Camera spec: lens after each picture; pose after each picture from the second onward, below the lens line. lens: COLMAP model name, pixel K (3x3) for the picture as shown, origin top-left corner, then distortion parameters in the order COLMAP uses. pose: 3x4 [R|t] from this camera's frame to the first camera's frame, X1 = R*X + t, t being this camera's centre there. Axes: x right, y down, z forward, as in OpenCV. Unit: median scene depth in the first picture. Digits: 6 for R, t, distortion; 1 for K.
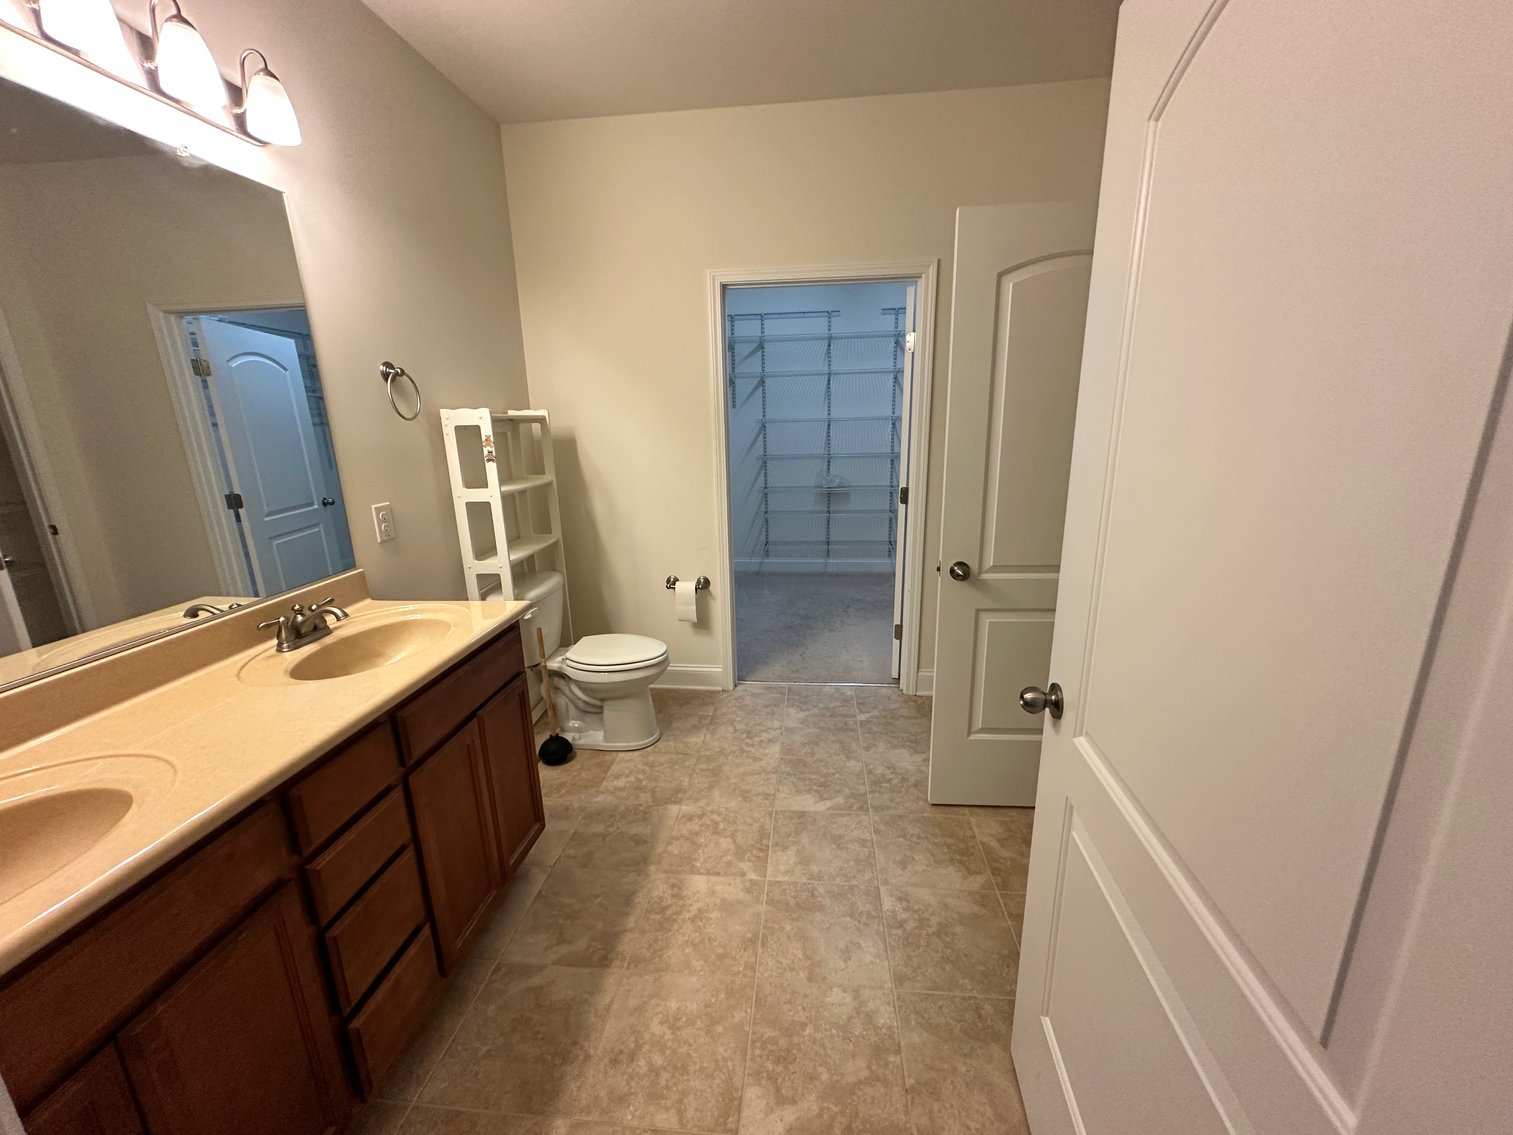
lens RADIAL K [[603.8, 0, 756.5], [0, 603.8, 567.5], [0, 0, 1]] dist [-0.002670, 0.000017]
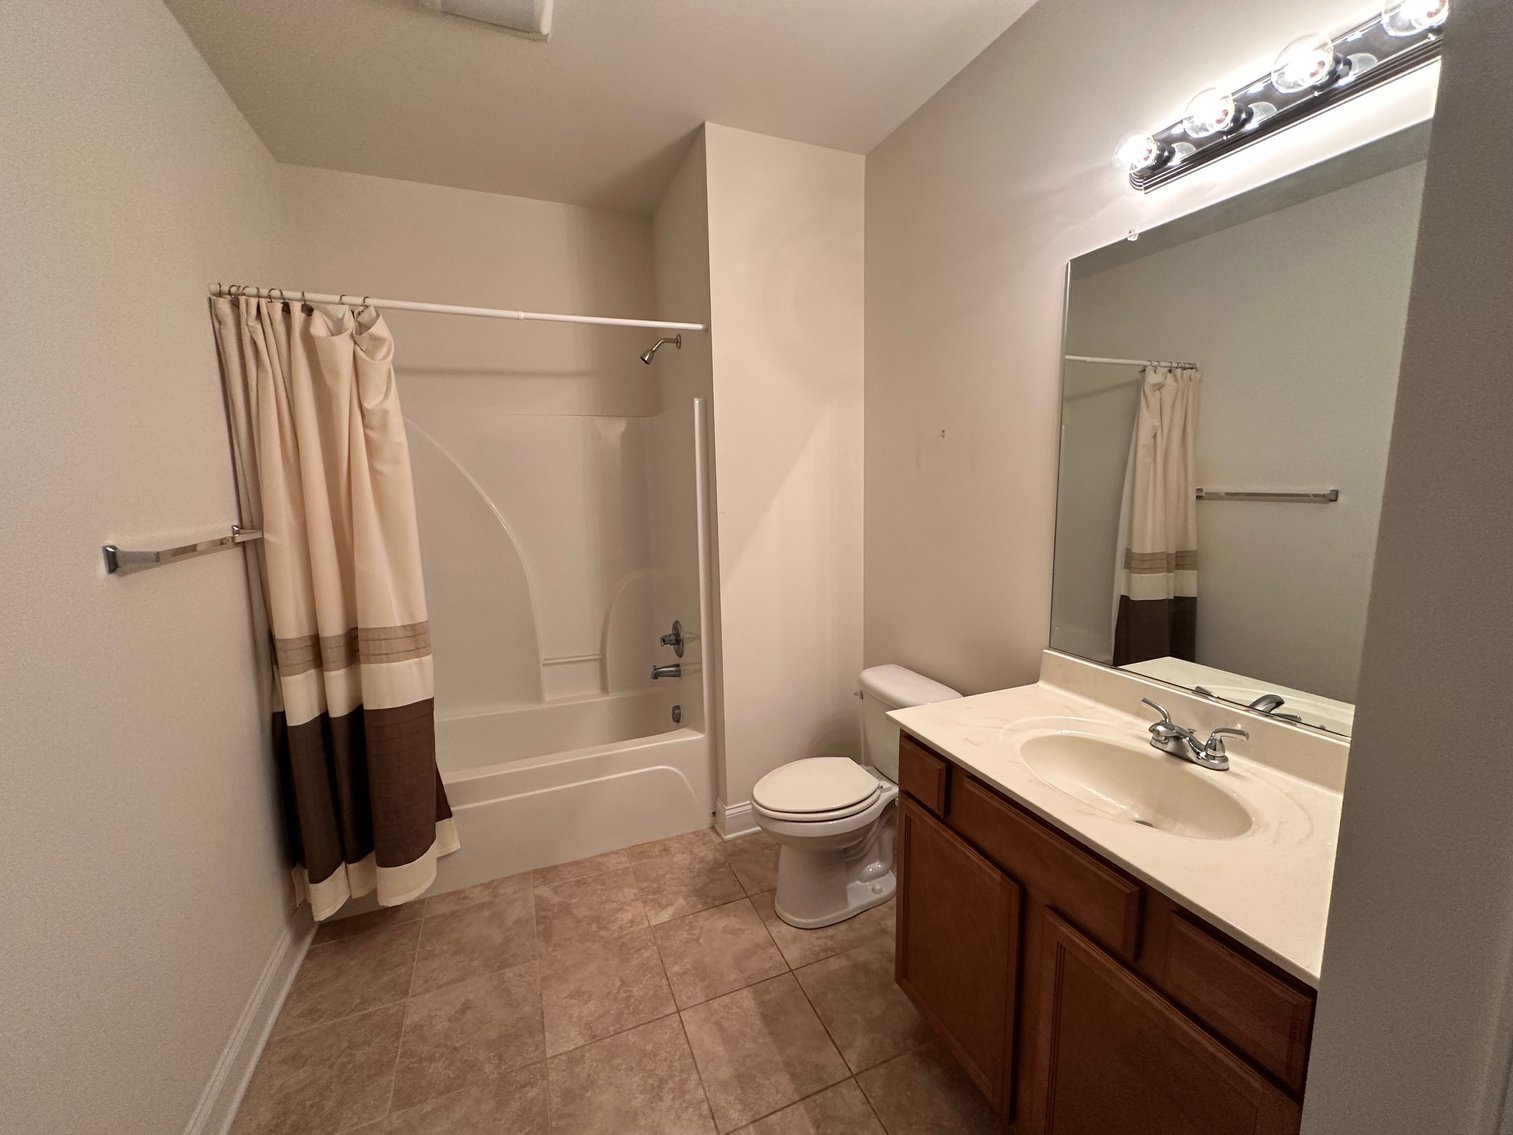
lens RADIAL K [[603.8, 0, 756.5], [0, 603.8, 567.5], [0, 0, 1]] dist [-0.002670, 0.000017]
pose [[-0.878507, 0.138634, -0.457173, 0.030667], [-0.055181, 0.921116, 0.385357, -0.197835], [0.474533, 0.363766, -0.801557, 0.716235]]
